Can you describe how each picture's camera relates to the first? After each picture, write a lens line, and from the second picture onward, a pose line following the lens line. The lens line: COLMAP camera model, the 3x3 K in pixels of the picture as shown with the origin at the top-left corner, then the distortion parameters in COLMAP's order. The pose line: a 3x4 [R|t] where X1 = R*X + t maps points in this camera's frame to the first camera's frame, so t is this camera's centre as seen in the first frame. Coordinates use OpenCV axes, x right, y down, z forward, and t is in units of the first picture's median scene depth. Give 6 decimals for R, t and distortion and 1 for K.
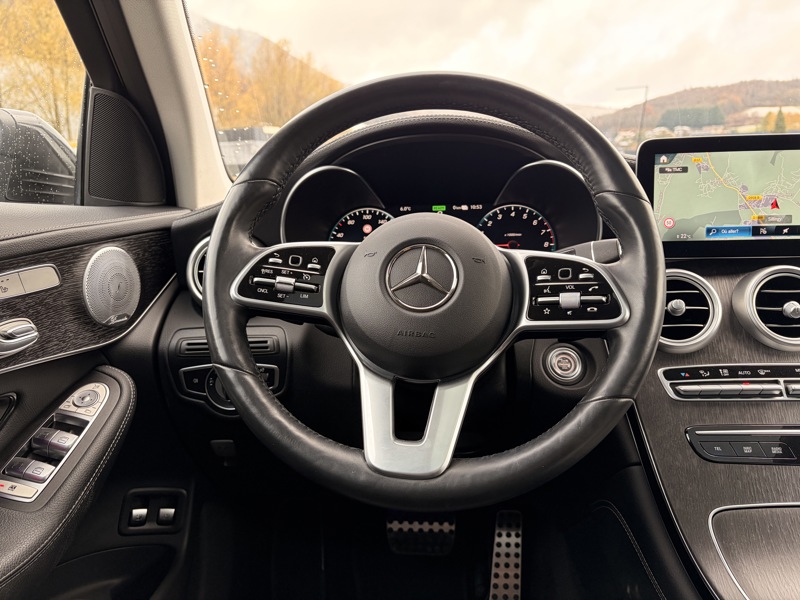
lens RADIAL K [[615.2, 0, 399.7], [0, 615.2, 302.8], [0, 0, 1]] dist [0.013855, 0.002876]
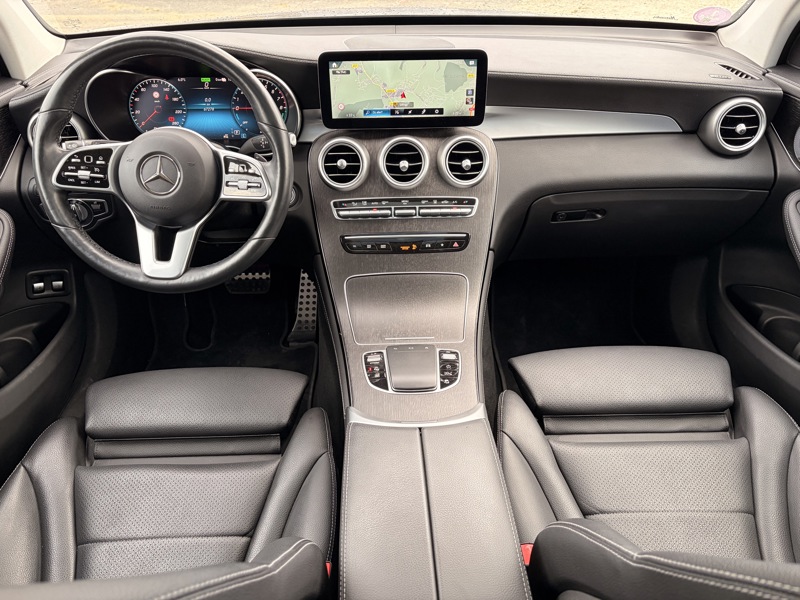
lens RADIAL K [[615.2, 0, 399.7], [0, 615.2, 302.8], [0, 0, 1]] dist [0.013855, 0.002876]
pose [[0.992572, -0.057146, 0.107404, 0.408251], [0.004939, 0.901014, 0.433762, -0.381499], [-0.121560, -0.430009, 0.894603, -0.688889]]
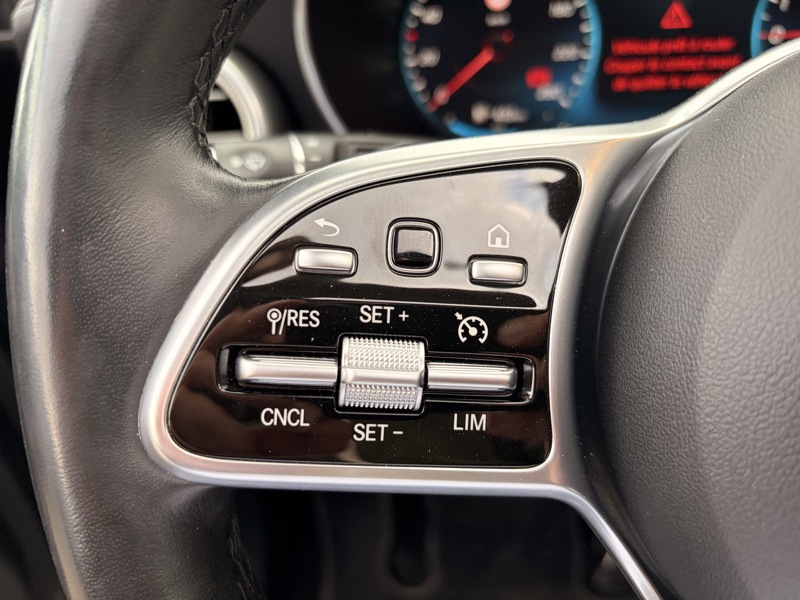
lens RADIAL K [[615.2, 0, 399.7], [0, 615.2, 302.8], [0, 0, 1]] dist [0.013855, 0.002876]
pose [[0.999722, -0.018039, -0.015189, -0.146438], [0.022516, 0.921651, 0.387365, -0.116307], [0.007011, -0.387600, 0.921801, 0.670529]]
